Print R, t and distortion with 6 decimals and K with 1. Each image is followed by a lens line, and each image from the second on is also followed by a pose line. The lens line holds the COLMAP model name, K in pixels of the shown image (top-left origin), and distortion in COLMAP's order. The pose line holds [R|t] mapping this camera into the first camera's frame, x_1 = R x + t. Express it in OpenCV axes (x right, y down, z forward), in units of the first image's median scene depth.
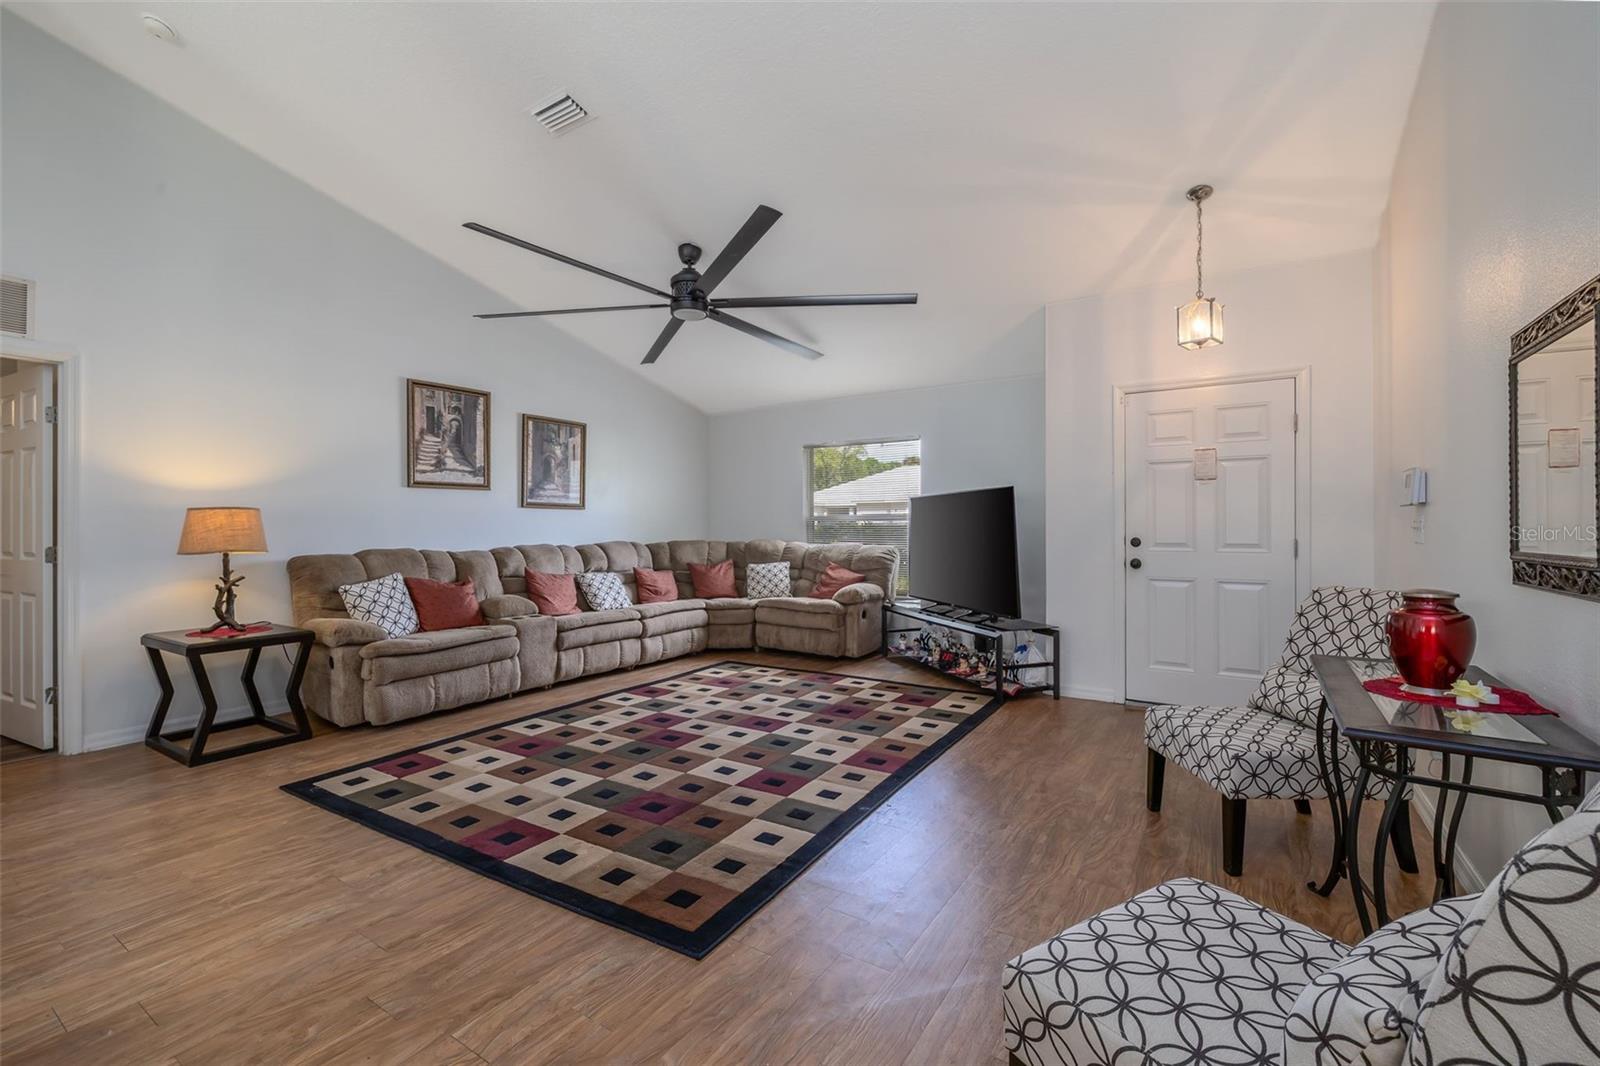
lens RADIAL K [[676.8, 0, 794.2], [0, 676.8, 527.0], [0, 0, 1]] dist [0.000798, 0.000354]
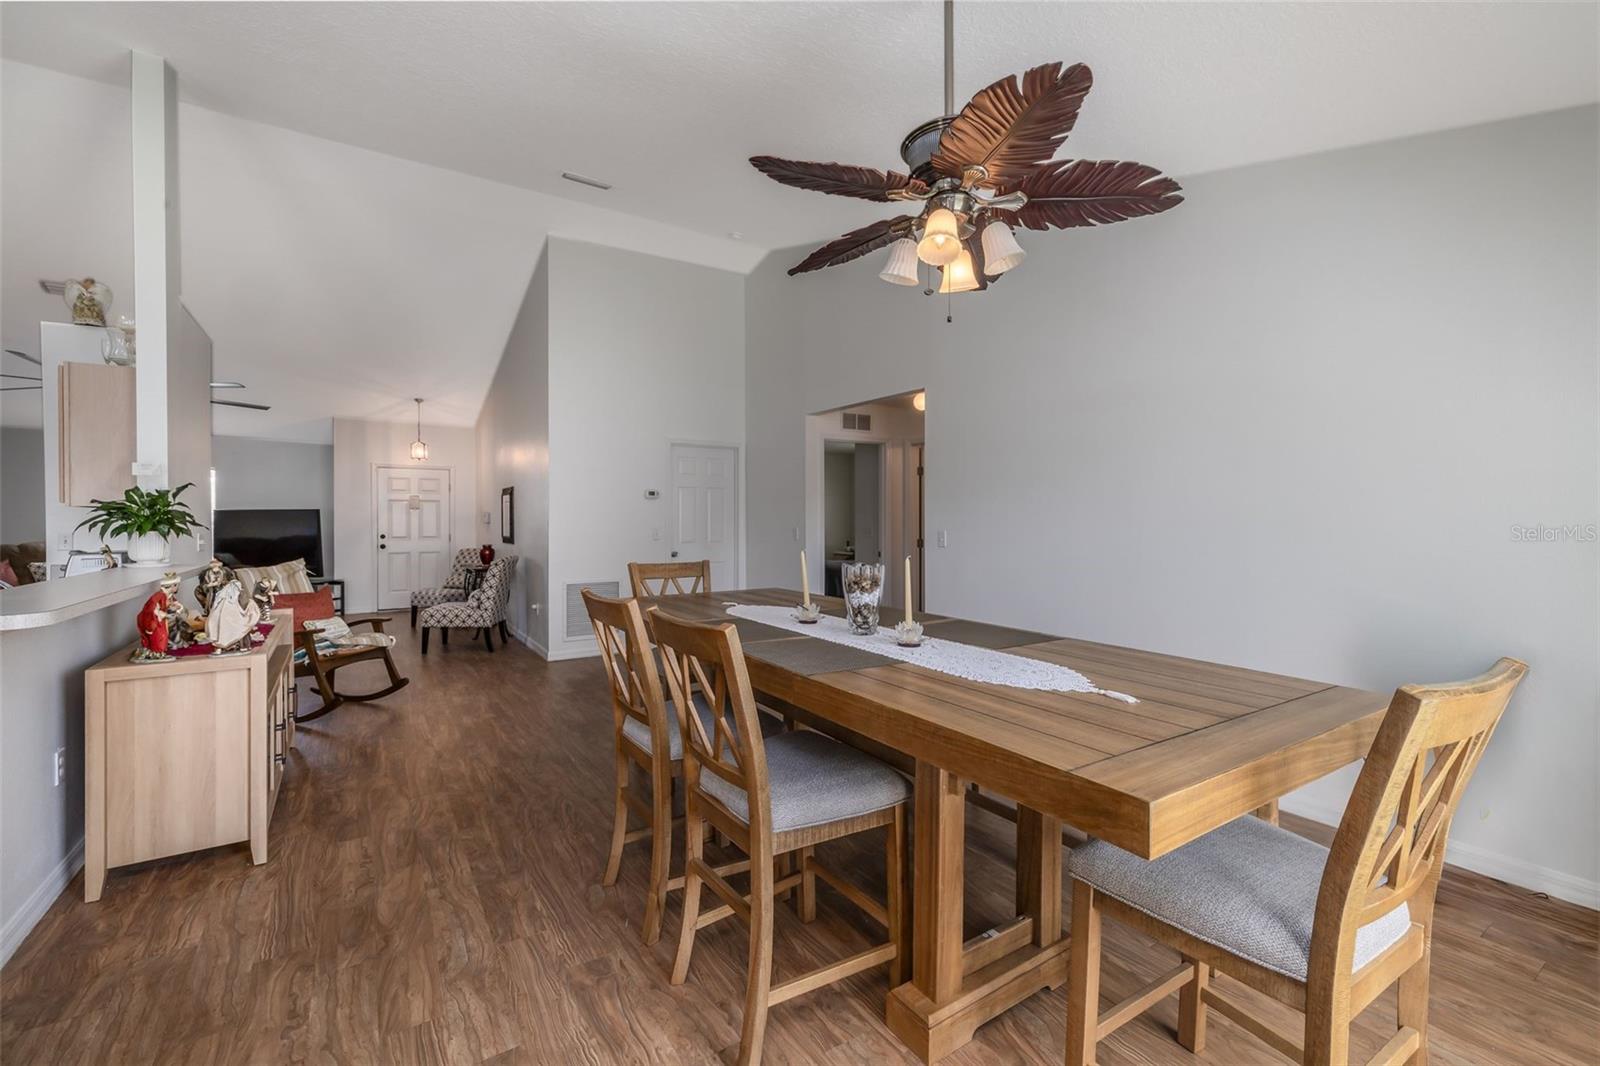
lens RADIAL K [[670.0, 0, 802.9], [0, 670.0, 522.9], [0, 0, 1]] dist [-0.001349, -0.000157]
pose [[0.388466, -0.004131, 0.921454, -1.115065], [0.002591, 0.999991, 0.003391, -0.029307], [-0.921460, 0.001070, 0.388473, -1.264047]]
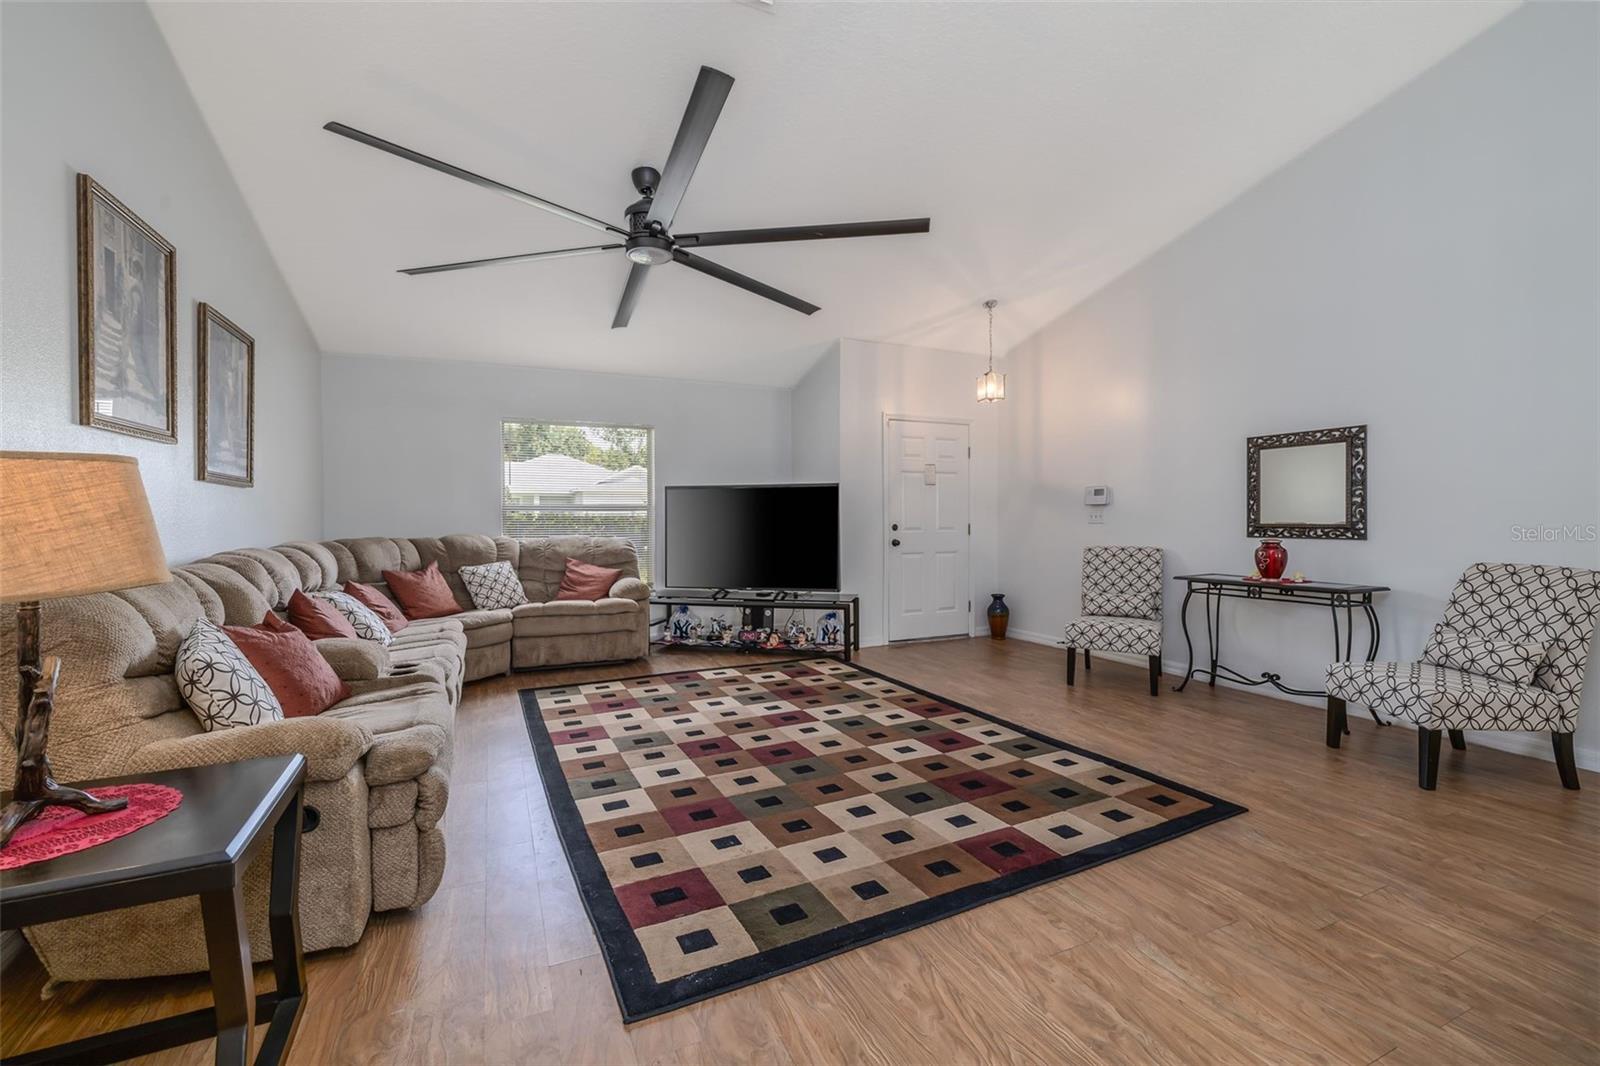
lens RADIAL K [[676.8, 0, 785.5], [0, 676.8, 523.8], [0, 0, 1]] dist [0.000798, 0.000354]
pose [[0.538436, -0.008324, 0.842625, -0.913364], [0.004057, 0.999965, 0.007285, 0.004849], [-0.842657, -0.000504, 0.538451, 0.508808]]
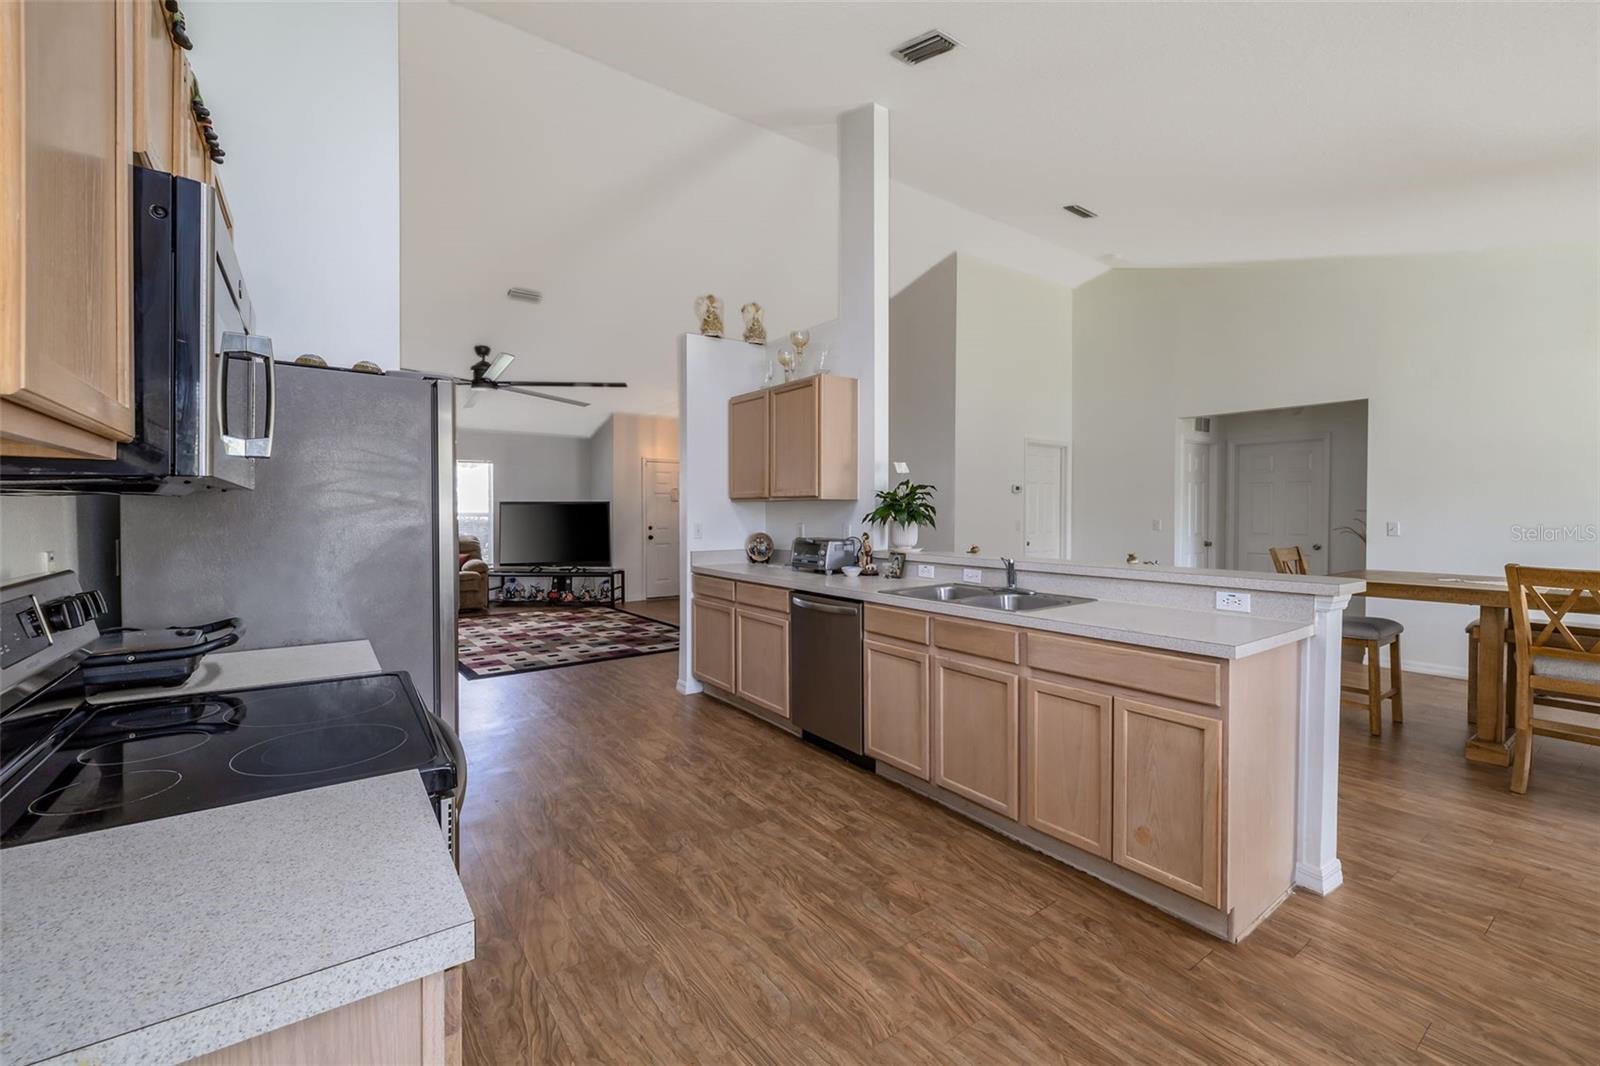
lens RADIAL K [[670.0, 0, 804.6], [0, 670.0, 512.2], [0, 0, 1]] dist [-0.001349, -0.000157]
pose [[0.340324, 0.002012, 0.940306, -1.677146], [0.000606, 0.999997, -0.002359, -0.029314], [-0.940308, 0.001372, 0.340322, -0.303677]]
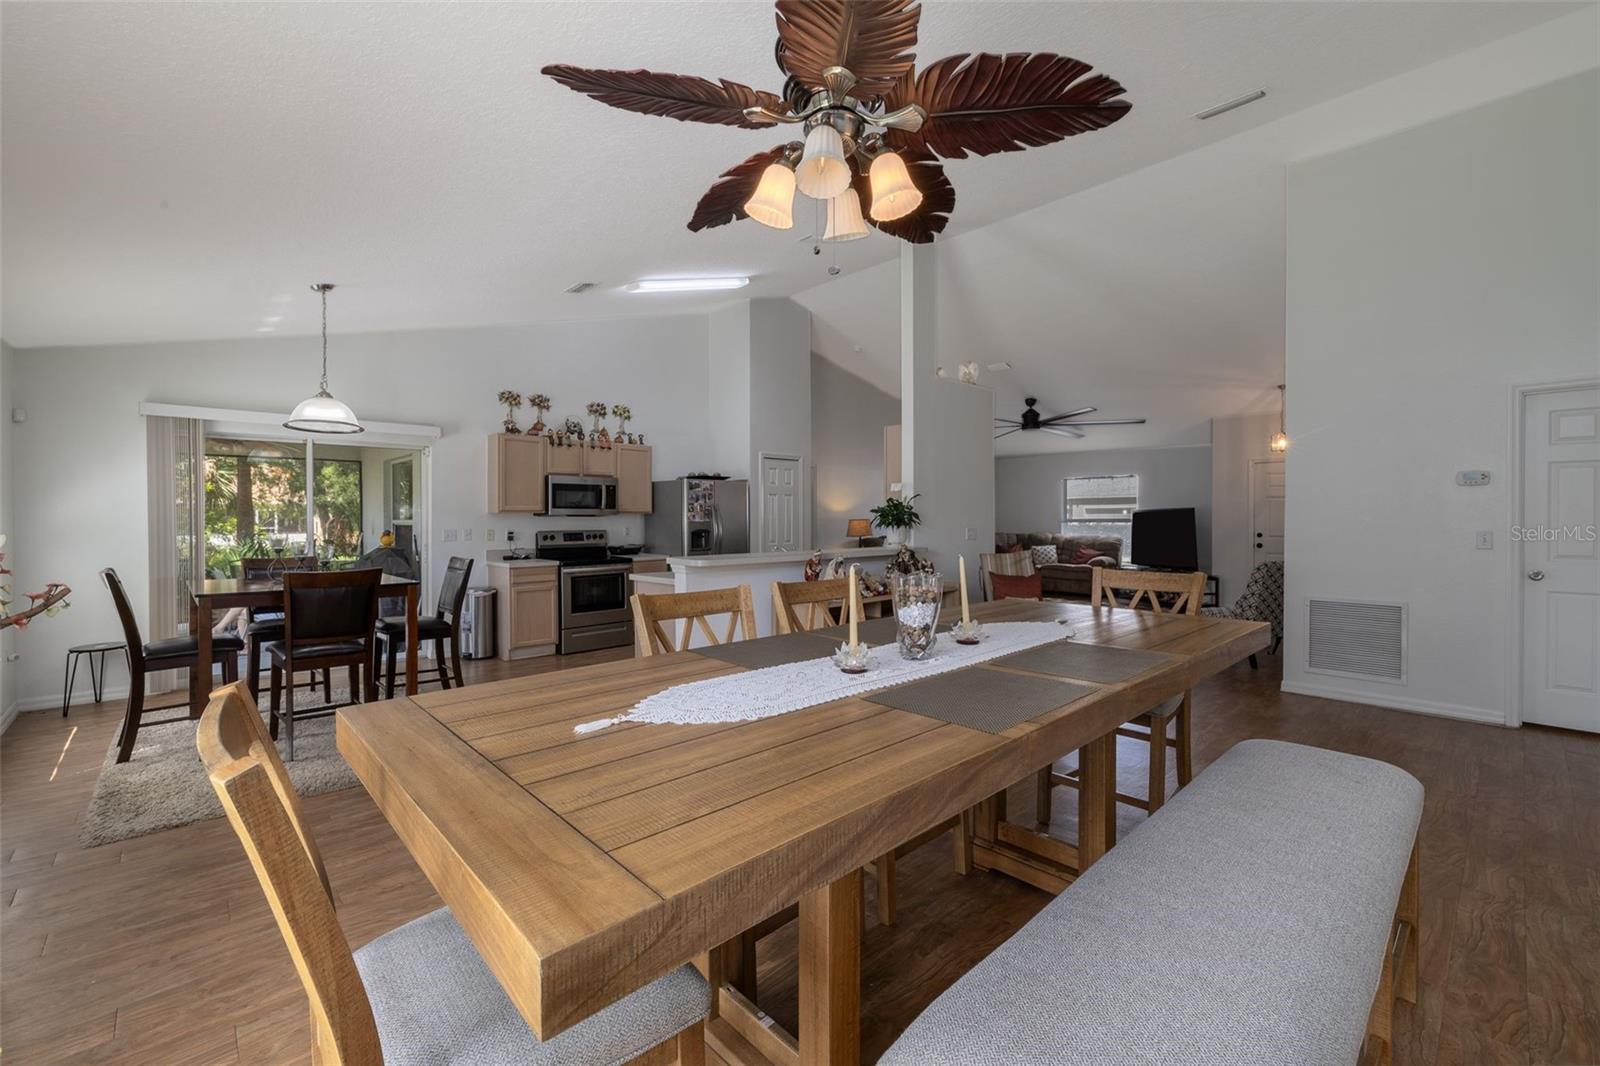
lens RADIAL K [[676.8, 0, 790.2], [0, 676.8, 516.7], [0, 0, 1]] dist [0.000798, 0.000354]
pose [[0.974243, 0.000872, -0.225499, -0.511794], [-0.001366, 0.999997, -0.002035, -0.032811], [0.225496, 0.002291, 0.974241, -1.595663]]
